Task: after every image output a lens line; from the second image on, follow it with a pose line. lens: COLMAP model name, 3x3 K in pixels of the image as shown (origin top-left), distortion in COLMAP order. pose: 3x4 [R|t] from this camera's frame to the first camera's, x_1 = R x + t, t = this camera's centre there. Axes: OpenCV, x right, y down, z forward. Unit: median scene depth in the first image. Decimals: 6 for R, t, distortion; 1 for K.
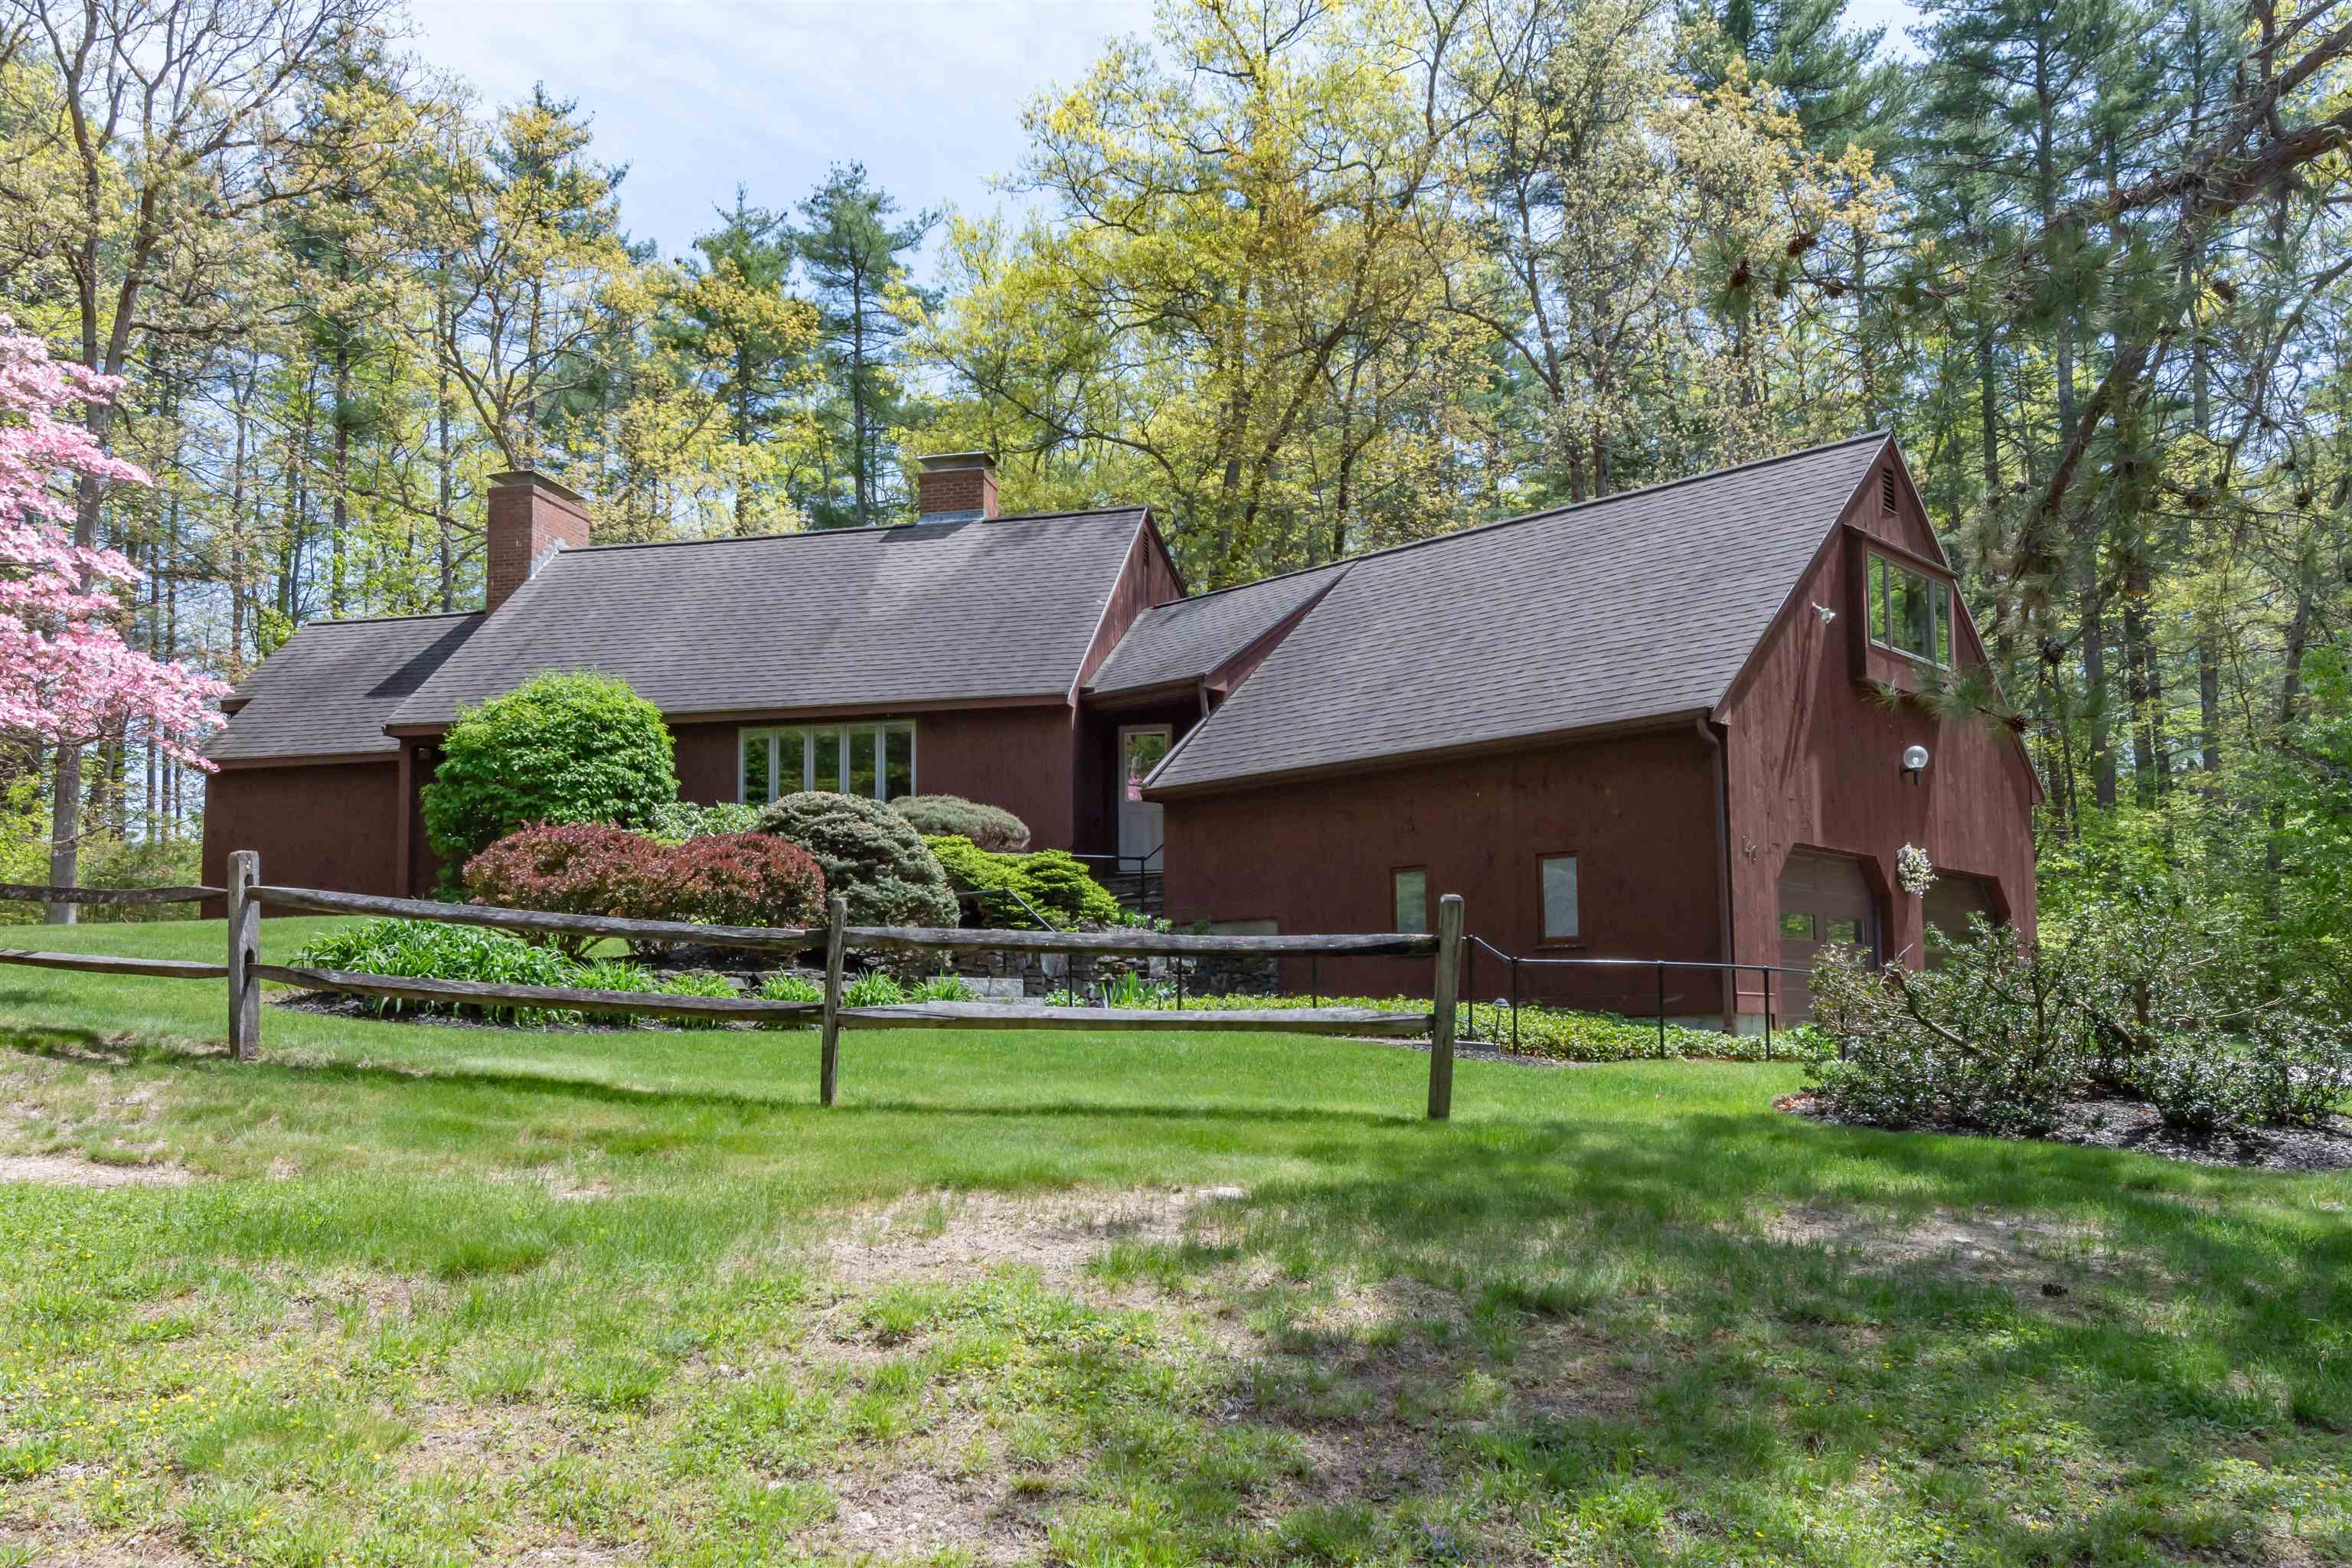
lens RADIAL K [[2066.1, 0, 1174.8], [0, 2066.1, 695.4], [0, 0, 1]] dist [-0.020379, 0.158659]
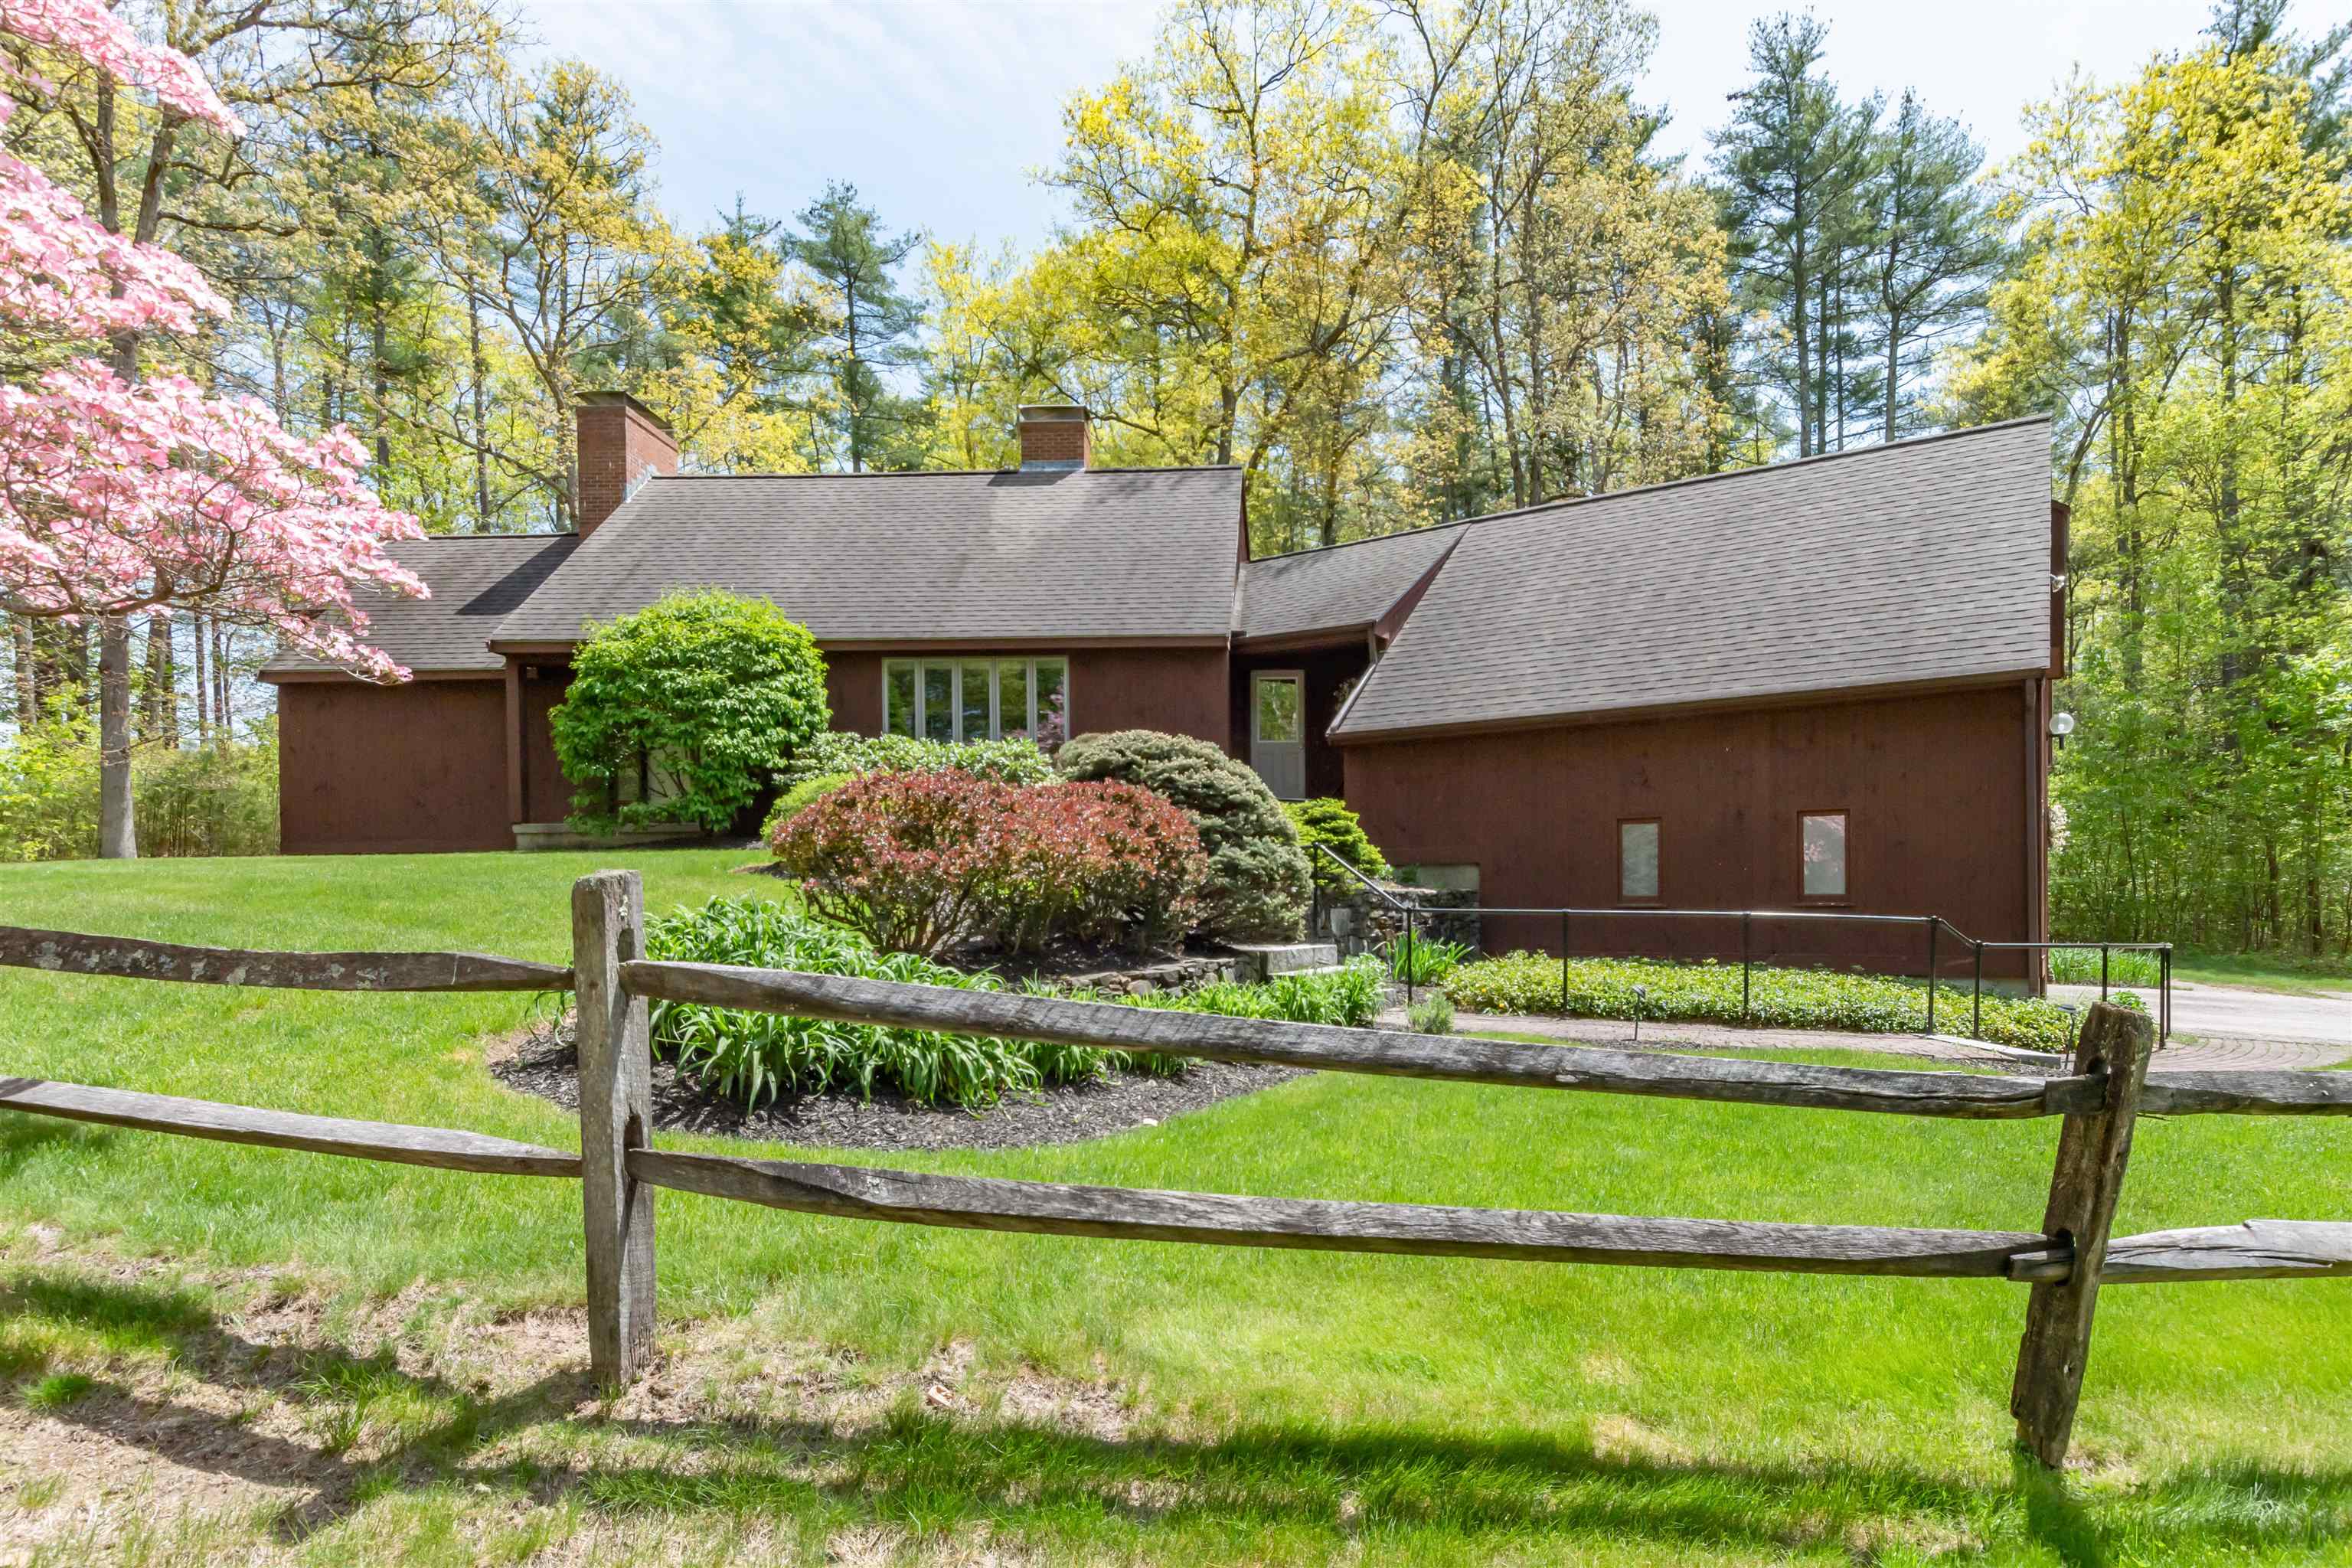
lens RADIAL K [[1257.9, 0, 1167.0], [0, 1257.9, 828.9], [0, 0, 1]] dist [0.003267, -0.001009]
pose [[0.979288, 0.011607, 0.202140, -0.200863], [-0.037268, 0.991631, 0.123611, 0.017576], [-0.199013, -0.128585, 0.971524, 0.382670]]
